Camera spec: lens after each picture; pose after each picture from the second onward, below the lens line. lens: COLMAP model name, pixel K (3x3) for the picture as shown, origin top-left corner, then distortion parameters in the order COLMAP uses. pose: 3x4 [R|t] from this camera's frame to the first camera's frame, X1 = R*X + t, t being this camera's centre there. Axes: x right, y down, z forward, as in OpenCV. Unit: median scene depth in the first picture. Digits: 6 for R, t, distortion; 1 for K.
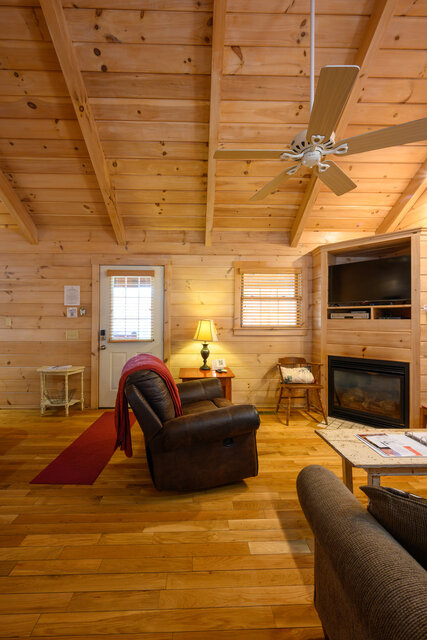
lens RADIAL K [[258.4, 0, 209.7], [0, 258.4, 318.9], [0, 0, 1]] dist [-0.000875, -0.000019]
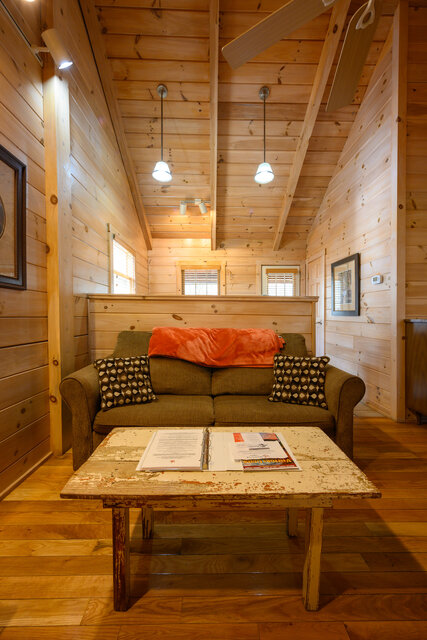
lens RADIAL K [[252.8, 0, 220.8], [0, 252.8, 318.5], [0, 0, 1]] dist [-0.002517, -0.000143]
pose [[-0.999896, -0.006373, 0.012944, 0.379315], [-0.006265, 0.999946, 0.008351, 0.068388], [-0.012996, 0.008269, -0.999881, 0.801913]]
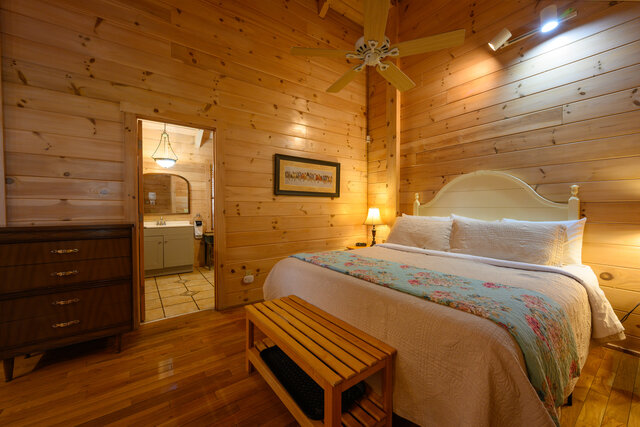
lens RADIAL K [[249.9, 0, 318.2], [0, 249.9, 214.8], [0, 0, 1]] dist [0.000183, 0.000052]
pose [[-0.826971, 0.007370, -0.562197, -0.426833], [-0.003618, 0.999824, 0.018428, 0.037330], [0.562234, 0.017273, -0.826798, 0.914048]]
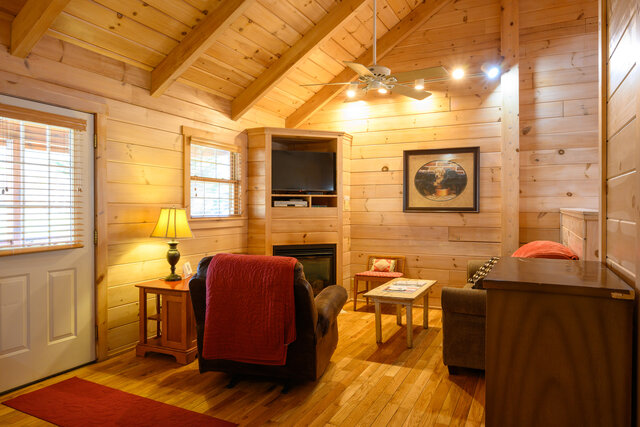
lens RADIAL K [[434.1, 0, 324.3], [0, 434.1, 210.8], [0, 0, 1]] dist [-0.003710, -0.000697]
pose [[0.454114, -0.008636, 0.890902, -0.866250], [-0.001252, 0.999946, 0.010331, -0.001706], [-0.890943, -0.005807, 0.454079, 0.115670]]
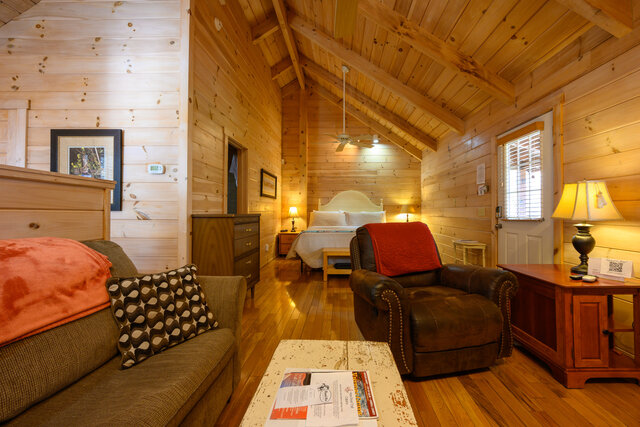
lens RADIAL K [[259.3, 0, 327.0], [0, 259.3, 206.1], [0, 0, 1]] dist [0.001129, 0.000144]
pose [[-0.080477, -0.025237, -0.996437, 0.575292], [-0.000062, 0.999680, -0.025314, 0.068380], [0.996756, -0.001975, -0.080453, 0.504867]]
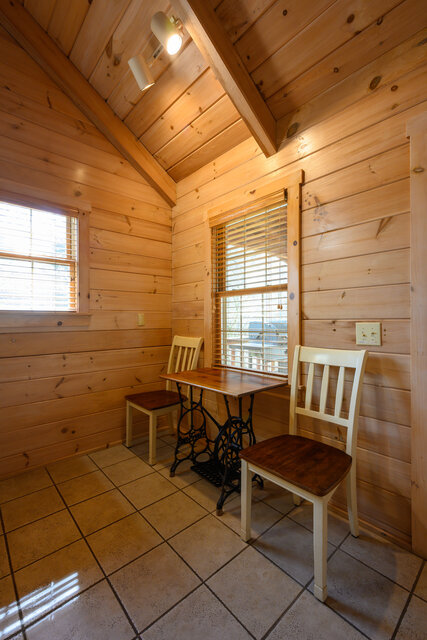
lens RADIAL K [[282.0, 0, 213.5], [0, 282.0, 320.0], [0, 0, 1]] dist [-0.006621, -0.000071]
pose [[-0.641080, -0.002581, 0.767470, 0.044880], [0.000096, 0.999994, 0.003443, 0.040676], [-0.767474, 0.002281, -0.641076, -0.194626]]
